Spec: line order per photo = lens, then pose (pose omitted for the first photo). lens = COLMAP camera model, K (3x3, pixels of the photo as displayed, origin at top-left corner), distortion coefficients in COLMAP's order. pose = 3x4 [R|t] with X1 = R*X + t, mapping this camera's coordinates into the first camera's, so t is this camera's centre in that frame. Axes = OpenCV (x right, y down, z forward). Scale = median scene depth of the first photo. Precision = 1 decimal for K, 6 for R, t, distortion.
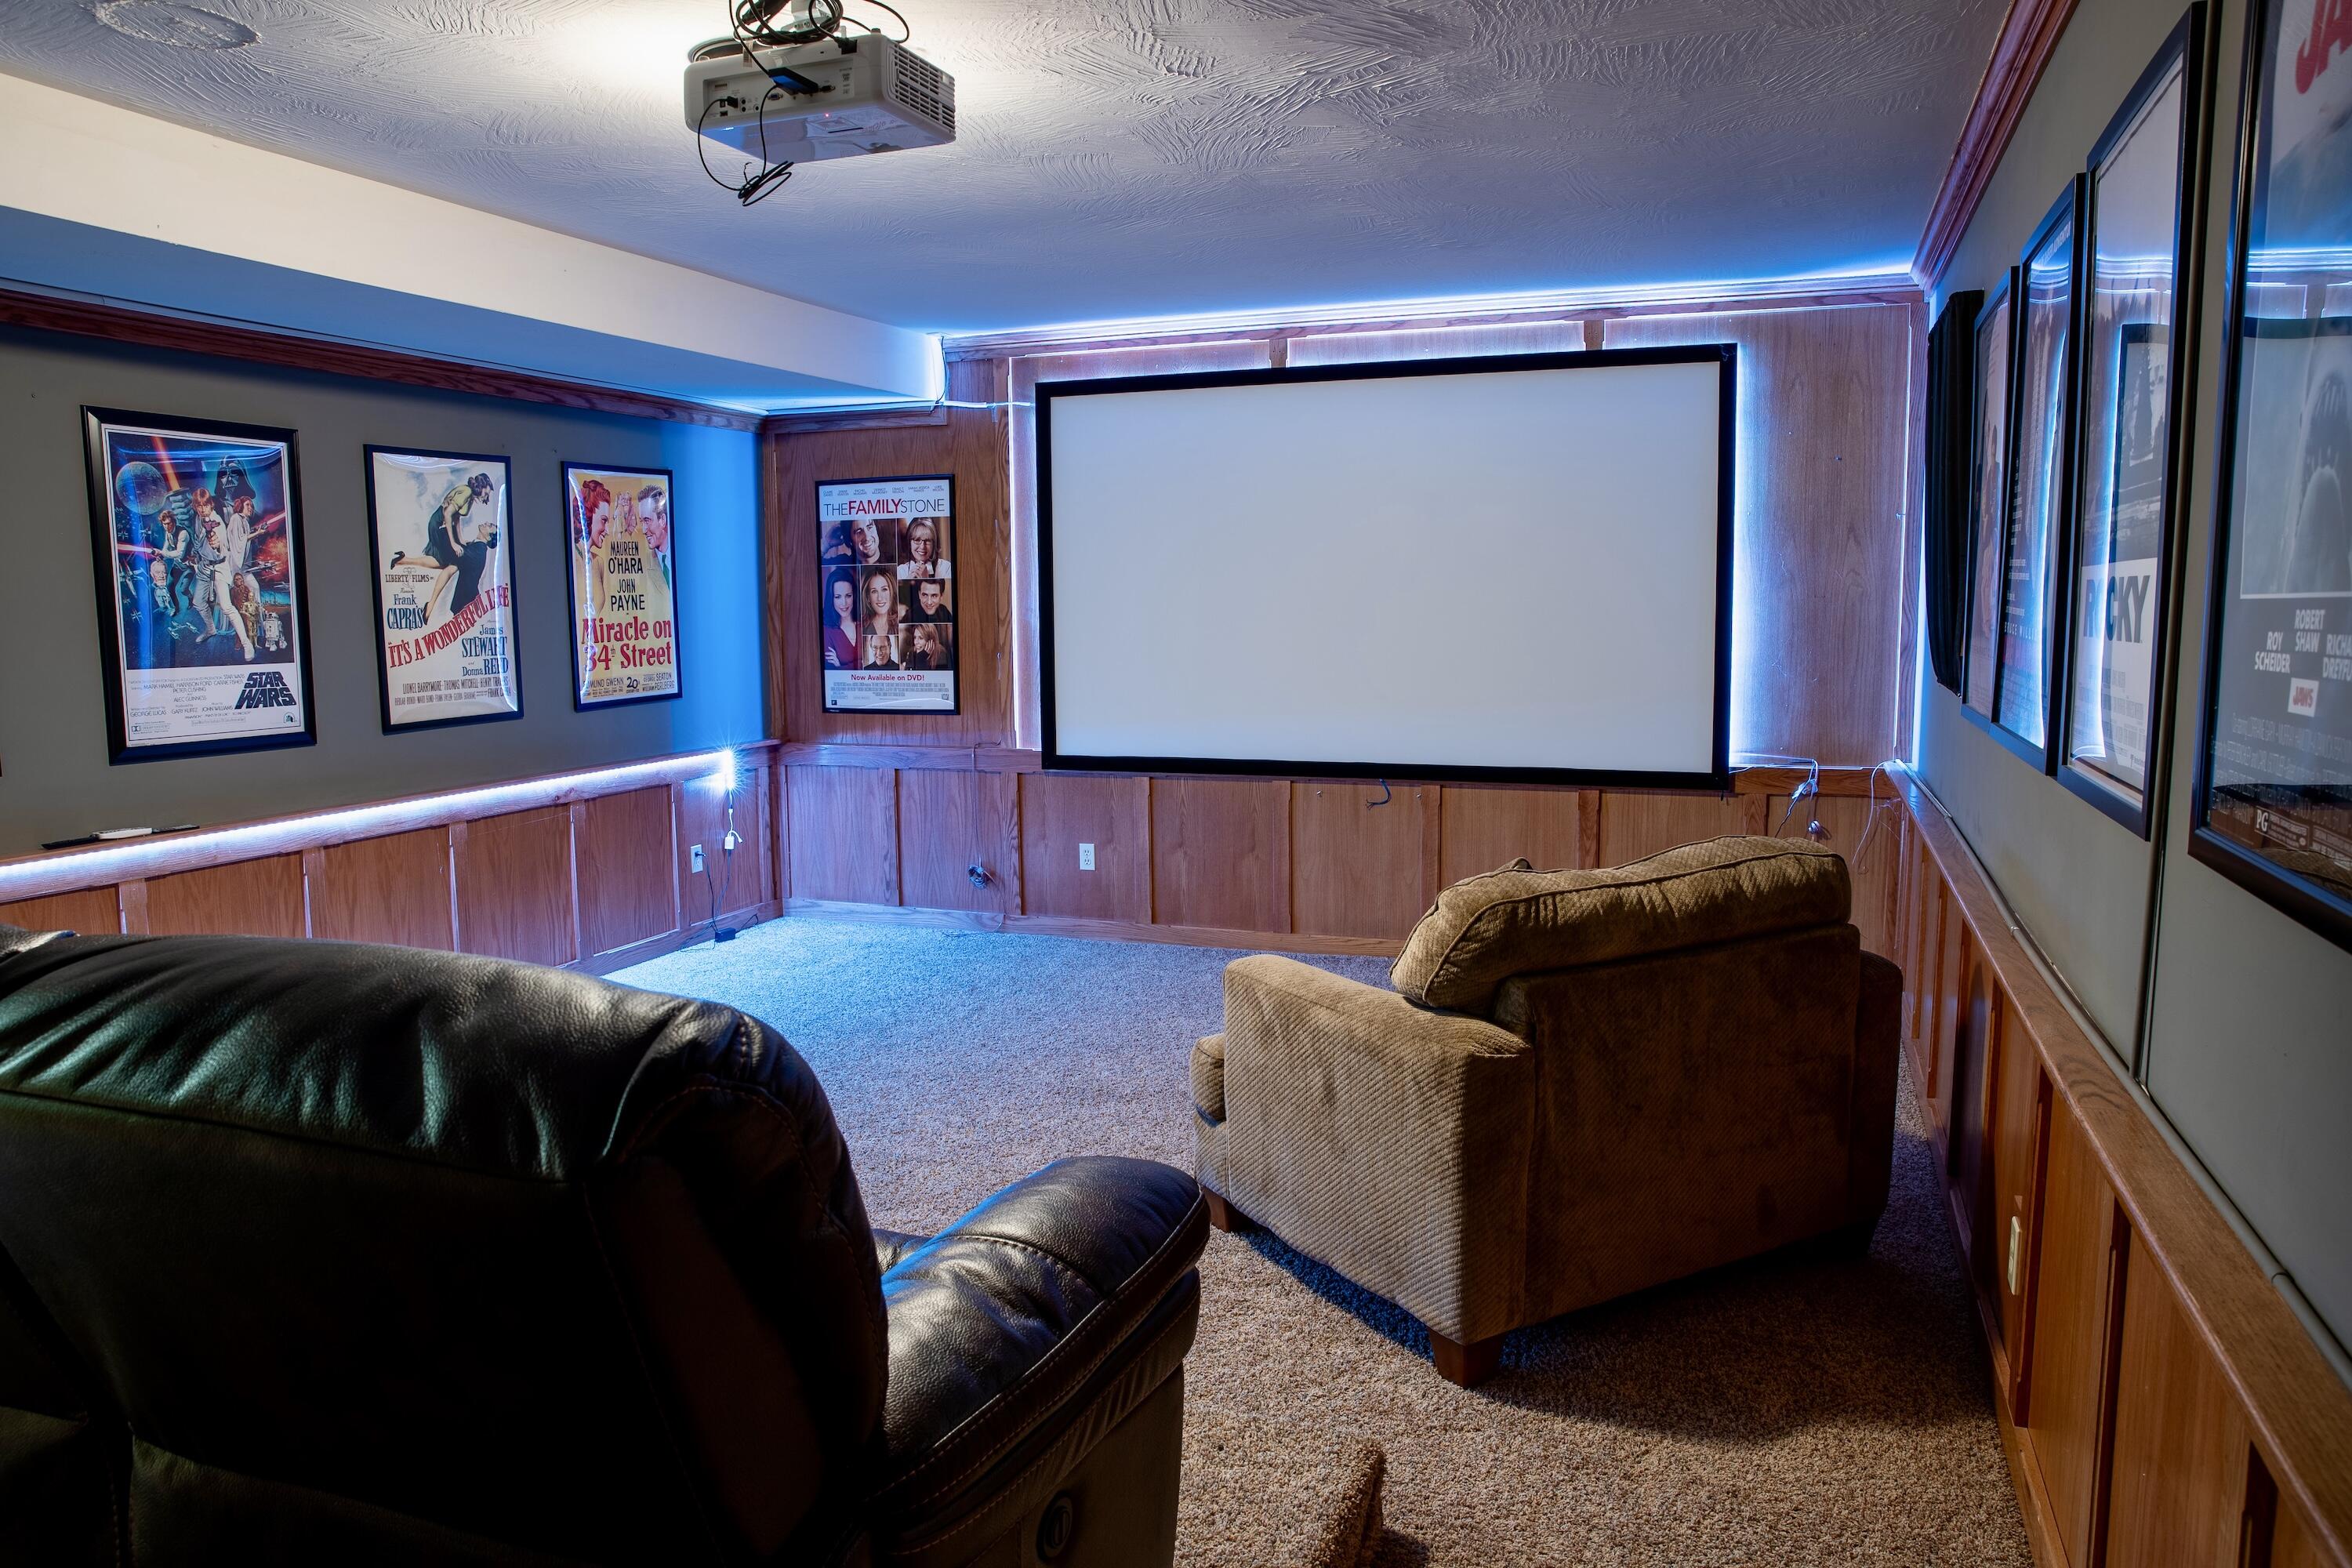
lens RADIAL K [[1641.8, 0, 1180.0], [0, 1641.8, 784.7], [0, 0, 1]] dist [-0.011163, -0.002643]
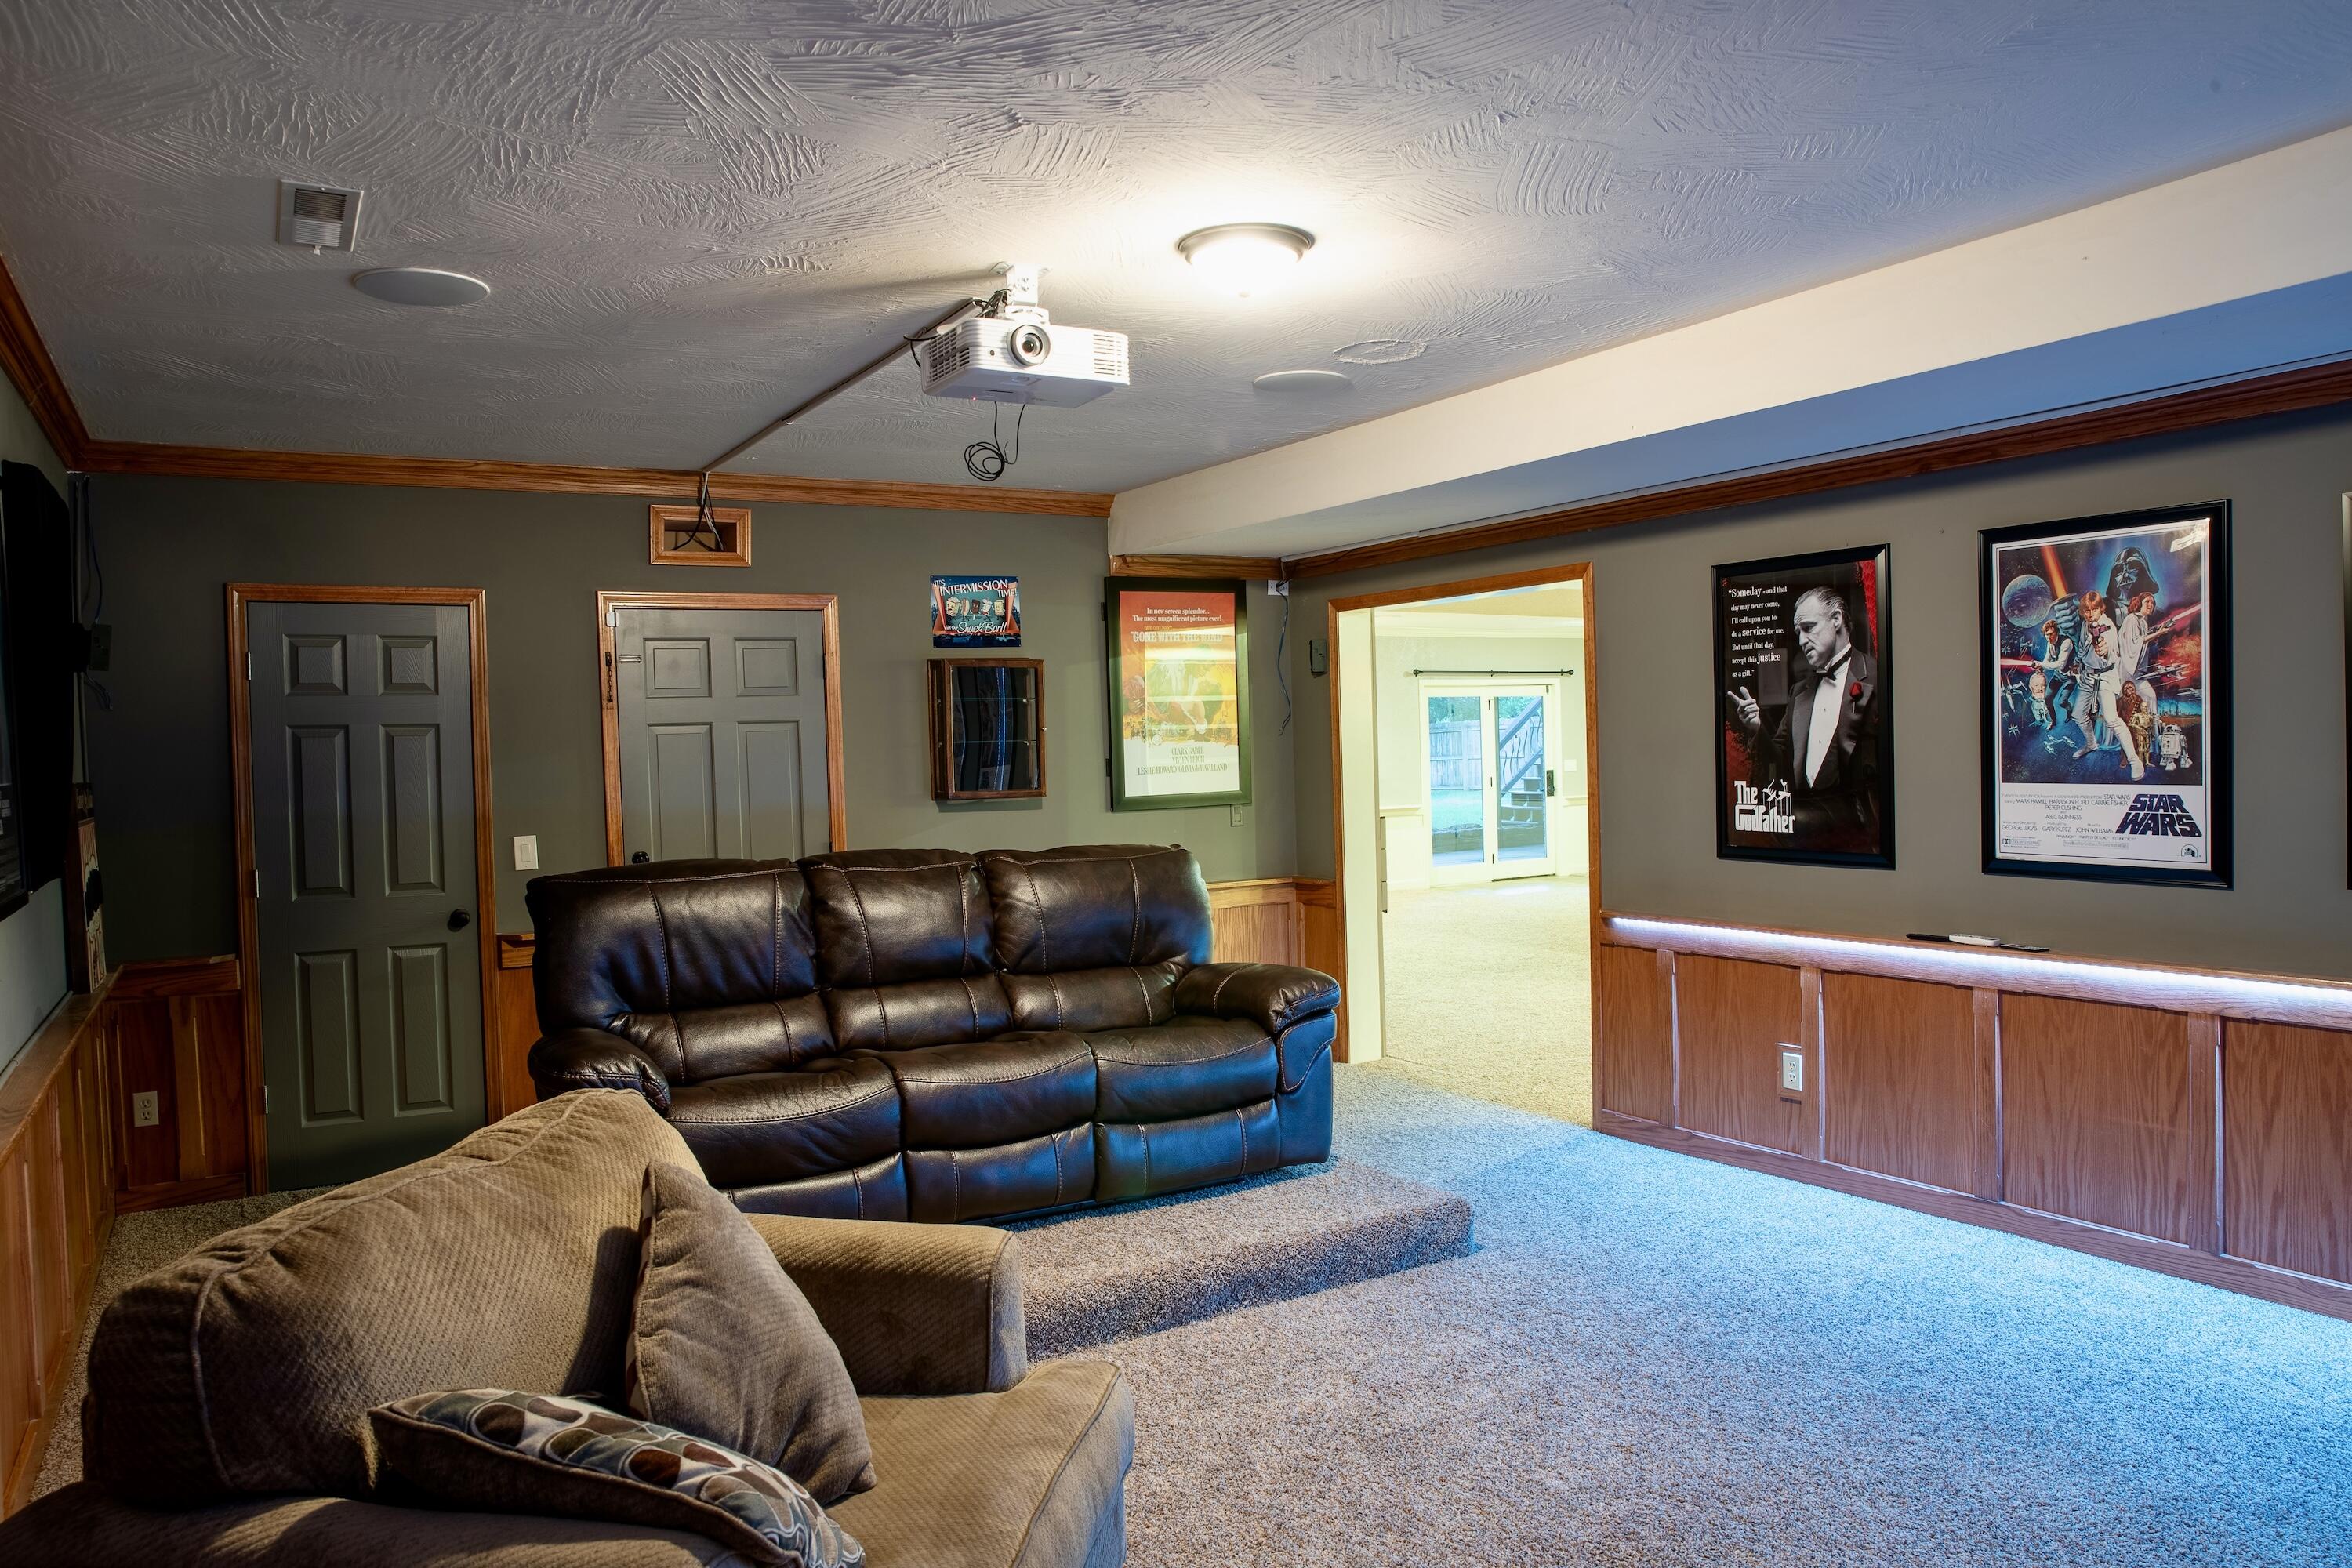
lens RADIAL K [[1641.8, 0, 1178.4], [0, 1641.8, 790.9], [0, 0, 1]] dist [-0.011163, -0.002643]
pose [[-0.631250, 0.048419, -0.774067, 0.439979], [-0.056620, 0.992509, 0.108257, -0.138886], [0.773510, 0.112164, -0.623780, 1.176735]]
